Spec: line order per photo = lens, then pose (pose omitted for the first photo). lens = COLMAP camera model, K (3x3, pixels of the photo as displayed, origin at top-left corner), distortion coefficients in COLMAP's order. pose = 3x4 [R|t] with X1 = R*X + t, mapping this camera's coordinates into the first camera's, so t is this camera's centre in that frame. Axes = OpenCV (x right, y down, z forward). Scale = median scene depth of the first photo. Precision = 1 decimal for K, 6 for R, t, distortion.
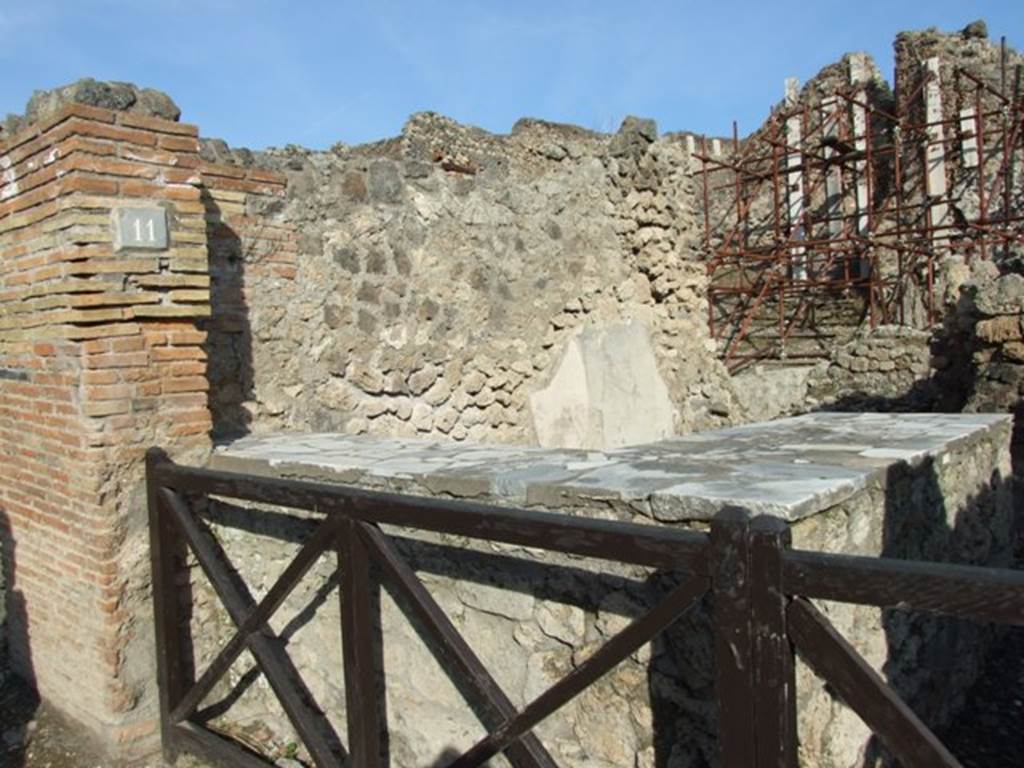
lens RADIAL K [[837.4, 0, 516.2], [0, 837.4, 376.0], [0, 0, 1]] dist [-0.006587, 0.009445]
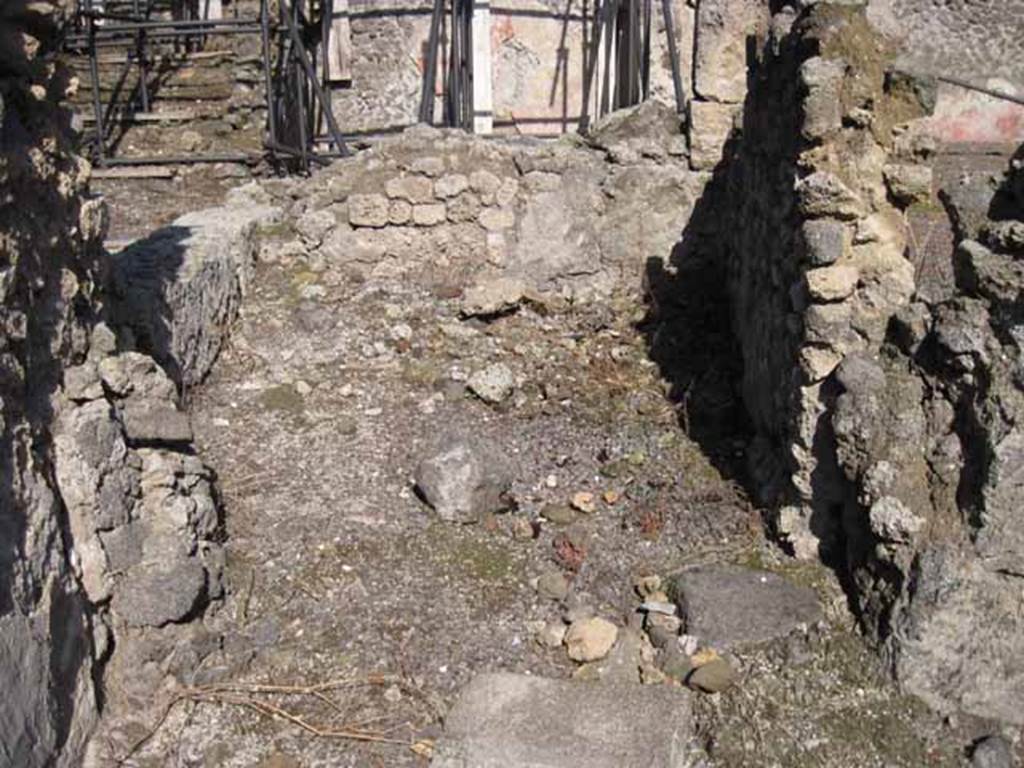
lens RADIAL K [[1060.6, 0, 538.1], [0, 1060.6, 408.9], [0, 0, 1]] dist [-0.107975, 0.000000]
pose [[0.713033, -0.174578, 0.679048, 0.065763], [0.001329, 0.968840, 0.247686, -0.052970], [-0.701129, -0.175705, 0.691046, 0.528545]]
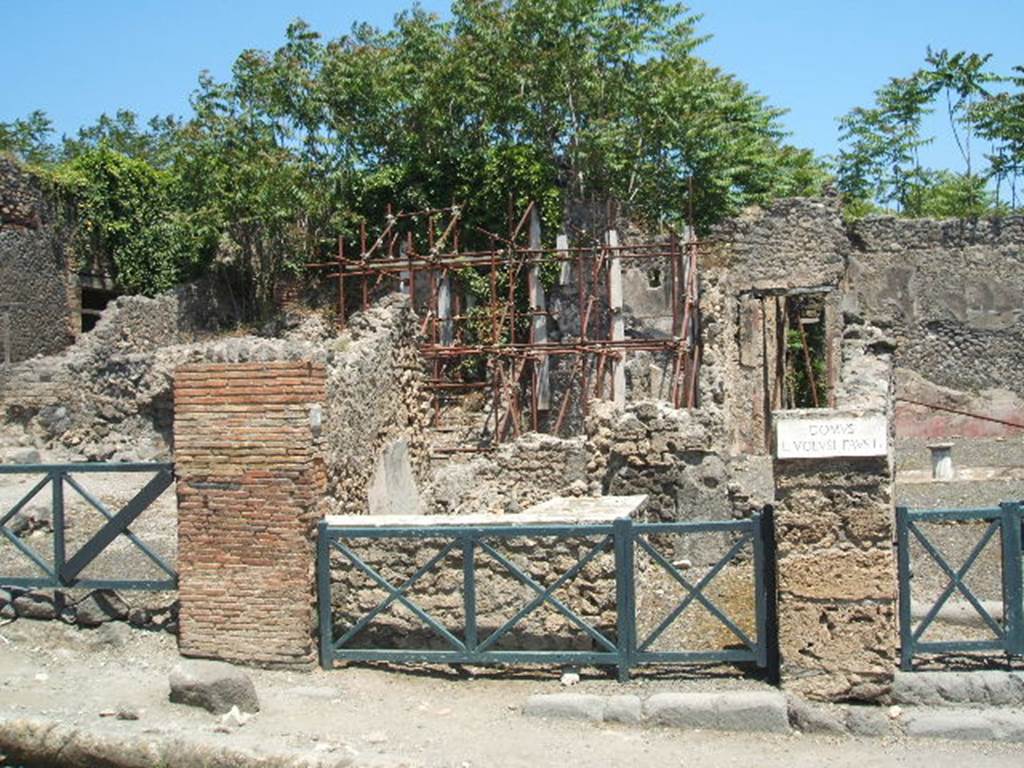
lens RADIAL K [[1192.5, 0, 531.8], [0, 1192.5, 300.7], [0, 0, 1]] dist [-0.173208, 0.000000]
pose [[0.867671, 0.061568, 0.493311, -0.500811], [0.004454, 0.991299, -0.131554, -0.021880], [-0.497119, 0.116342, 0.859847, -0.638594]]
